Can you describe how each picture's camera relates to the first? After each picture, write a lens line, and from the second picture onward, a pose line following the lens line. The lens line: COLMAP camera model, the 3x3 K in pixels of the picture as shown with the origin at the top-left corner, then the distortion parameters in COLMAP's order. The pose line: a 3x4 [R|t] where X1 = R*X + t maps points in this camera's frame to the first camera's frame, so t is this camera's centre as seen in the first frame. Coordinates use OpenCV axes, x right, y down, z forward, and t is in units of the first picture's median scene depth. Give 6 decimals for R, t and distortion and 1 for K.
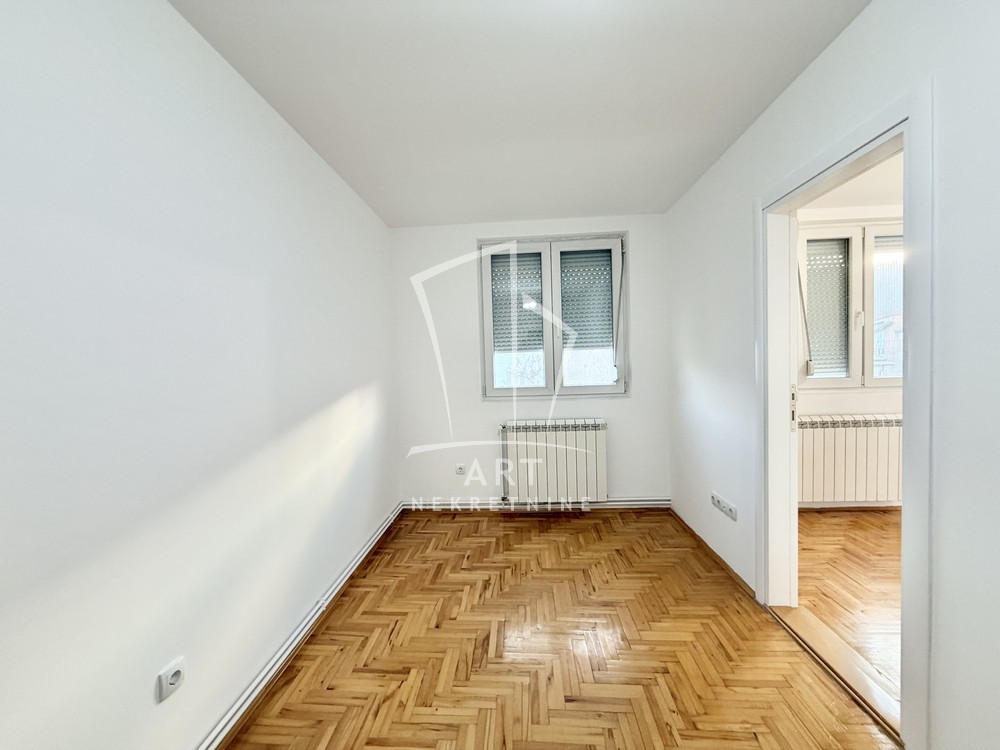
lens RADIAL K [[398.1, 0, 494.1], [0, 398.1, 374.9], [0, 0, 1]] dist [-0.001419, -0.000059]
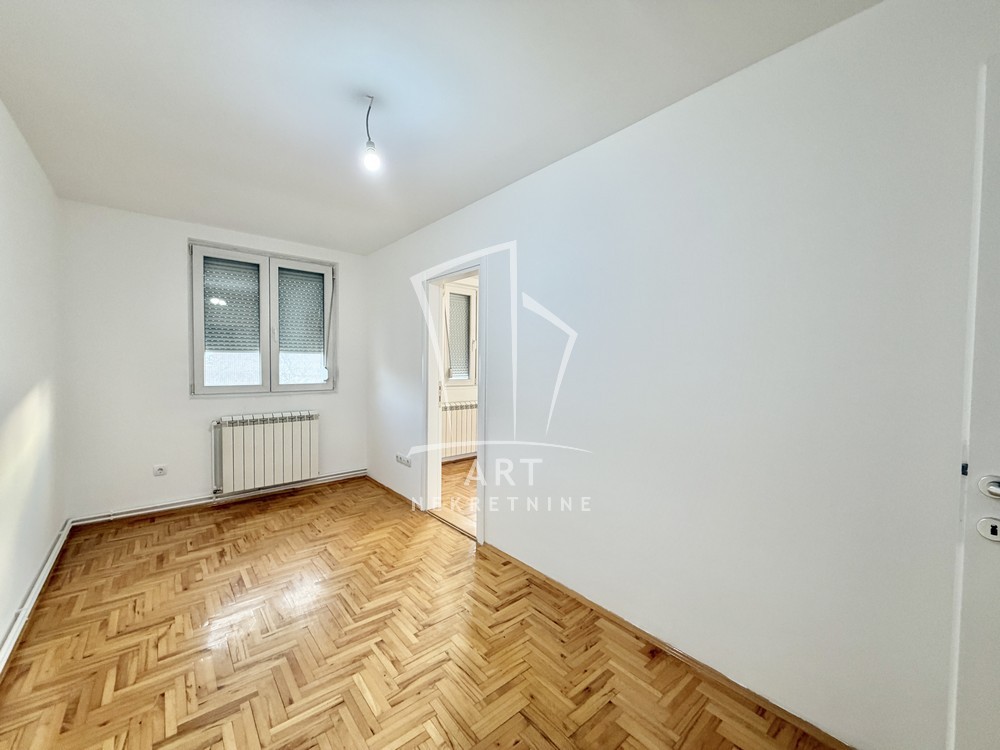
lens RADIAL K [[398.1, 0, 498.5], [0, 398.1, 377.6], [0, 0, 1]] dist [-0.001419, -0.000059]
pose [[0.712101, 0.013985, 0.701938, -0.215730], [-0.010559, 0.999902, -0.009209, 0.015254], [-0.701998, -0.000854, 0.712178, -0.311376]]
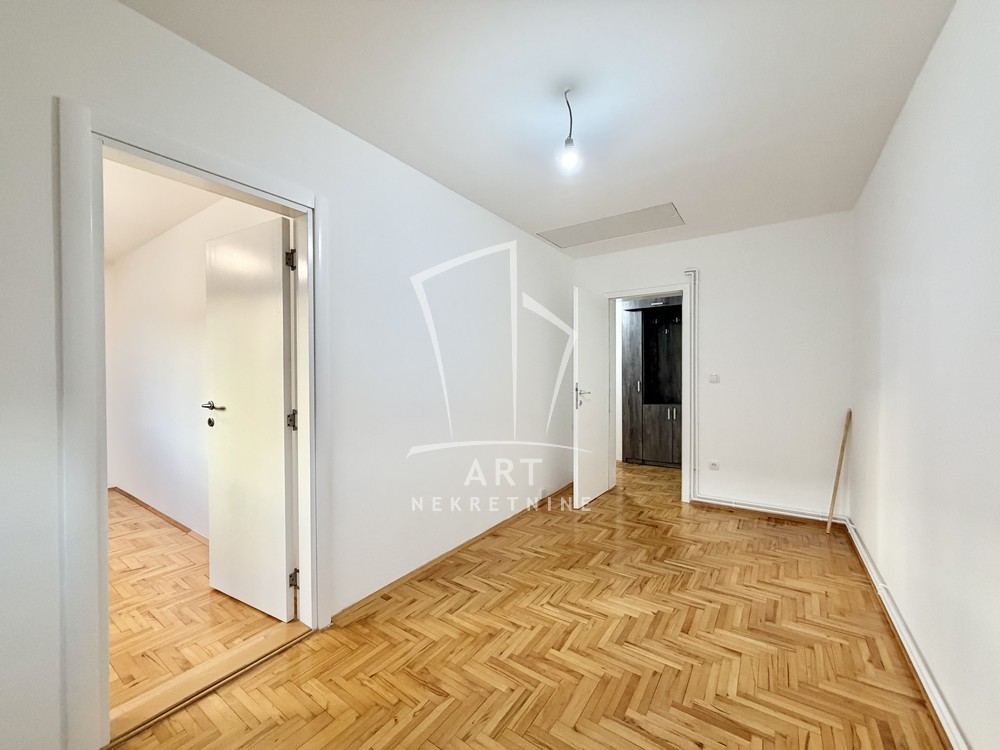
lens RADIAL K [[398.1, 0, 495.7], [0, 398.1, 375.1], [0, 0, 1]] dist [-0.001419, -0.000059]
pose [[-0.857189, 0.031065, 0.514064, -0.143656], [0.051345, 0.998361, 0.025284, -0.002639], [-0.512436, 0.048068, -0.857379, 0.851365]]
